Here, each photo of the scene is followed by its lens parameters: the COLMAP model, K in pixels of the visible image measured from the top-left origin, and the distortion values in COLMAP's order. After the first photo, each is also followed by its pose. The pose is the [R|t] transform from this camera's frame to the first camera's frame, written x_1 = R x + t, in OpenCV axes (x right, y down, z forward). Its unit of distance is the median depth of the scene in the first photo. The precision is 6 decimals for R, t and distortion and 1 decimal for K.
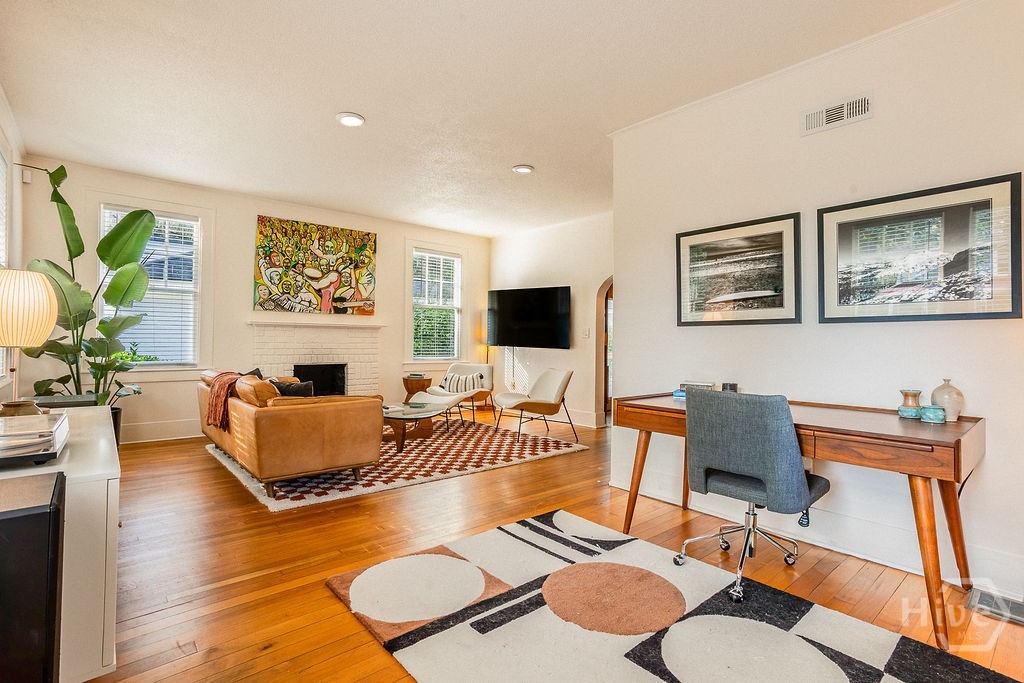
lens RADIAL K [[490.6, 0, 520.1], [0, 490.6, 334.6], [0, 0, 1]] dist [-0.069729, 0.025044]
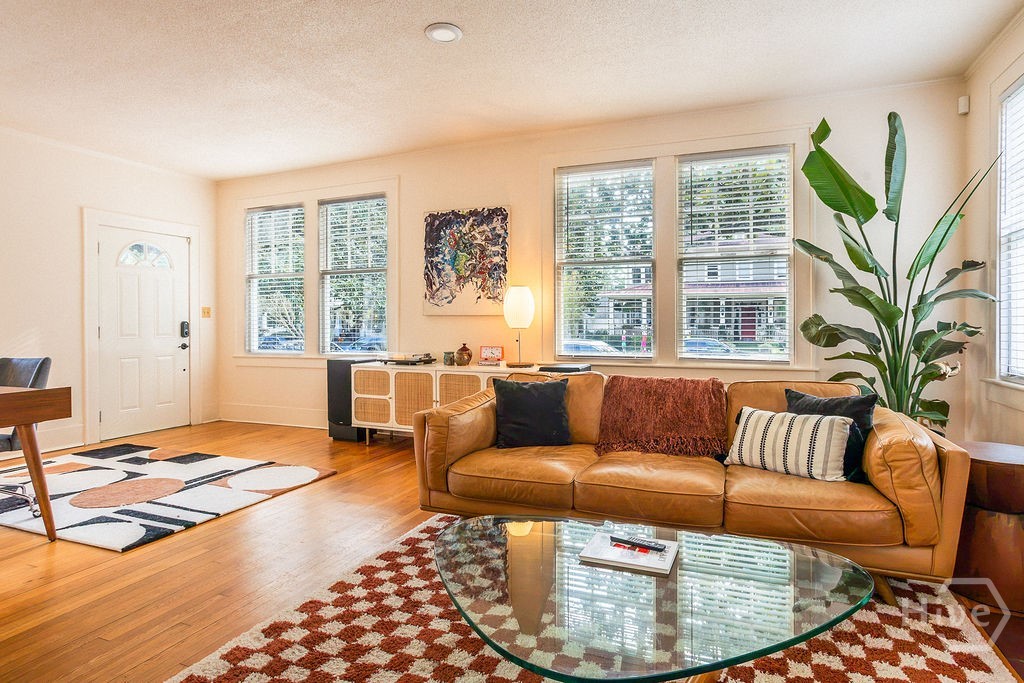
lens RADIAL K [[556.0, 0, 514.8], [0, 556.0, 328.1], [0, 0, 1]] dist [0.000471, 0.001477]
pose [[-0.900222, -0.005778, -0.435394, -0.118961], [-0.002322, 0.999961, -0.008469, 0.043770], [0.435426, -0.006613, -0.900200, 2.939462]]
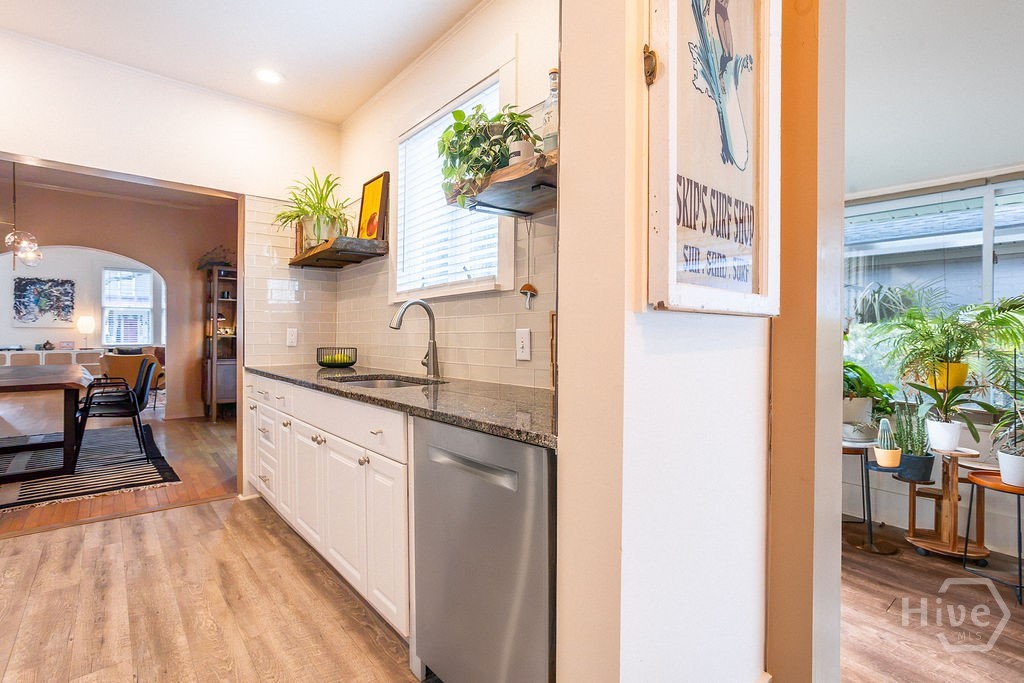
lens RADIAL K [[493.7, 0, 514.6], [0, 493.7, 336.0], [0, 0, 1]] dist [-0.042260, 0.028328]
pose [[-0.024616, -0.007854, -0.999666, 3.218578], [0.008500, 0.999931, -0.008065, 0.116435], [0.999661, -0.008696, -0.024548, 5.014801]]
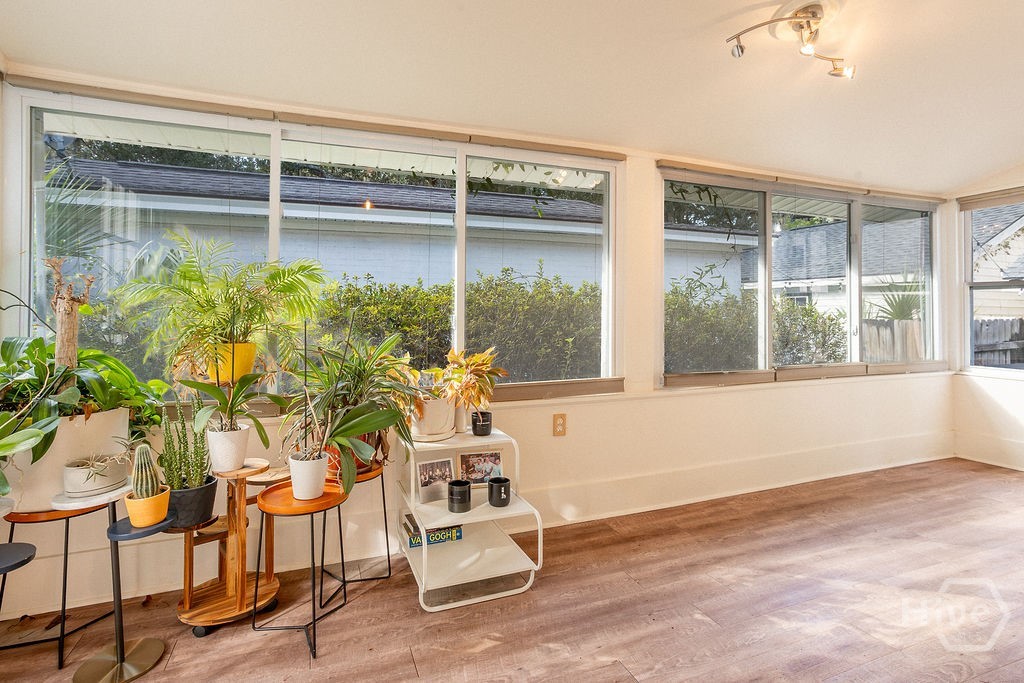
lens RADIAL K [[498.0, 0, 508.5], [0, 498.0, 305.2], [0, 0, 1]] dist [-0.002361, -0.000288]
pose [[0.935199, -0.015928, -0.353764, 2.819090], [0.017311, 0.999850, 0.000747, 0.122054], [0.353699, -0.006822, 0.935334, 5.353420]]
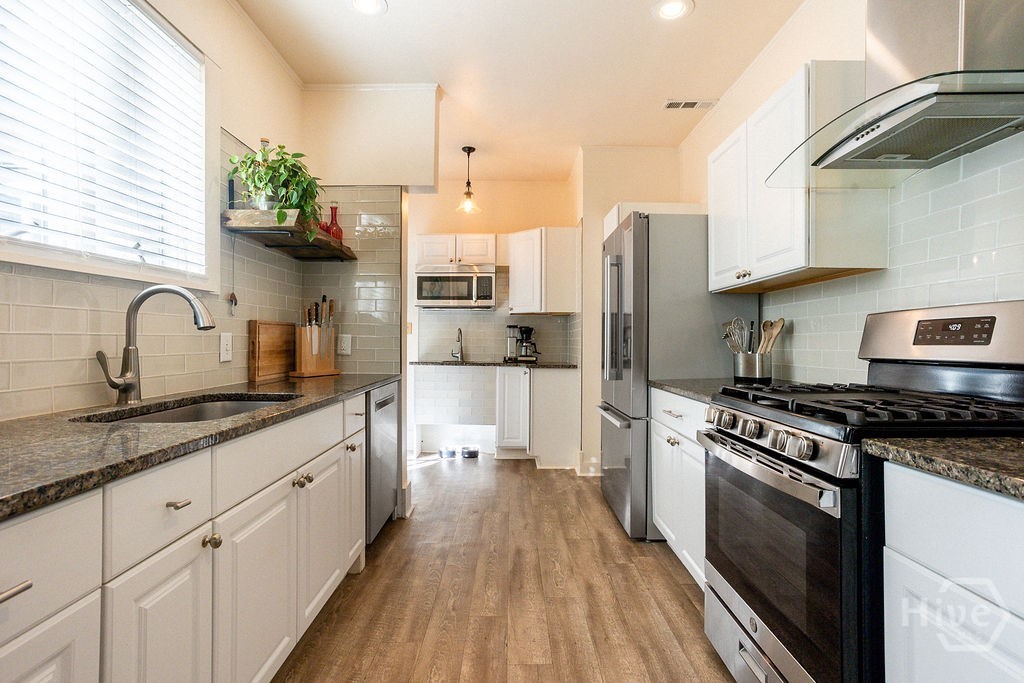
lens RADIAL K [[490.6, 0, 520.1], [0, 490.6, 334.6], [0, 0, 1]] dist [-0.069729, 0.025044]
pose [[0.649925, -0.003685, 0.759990, 1.969539], [-0.001323, 0.999981, 0.005980, 0.093322], [-0.759998, -0.004892, 0.649907, 3.942374]]
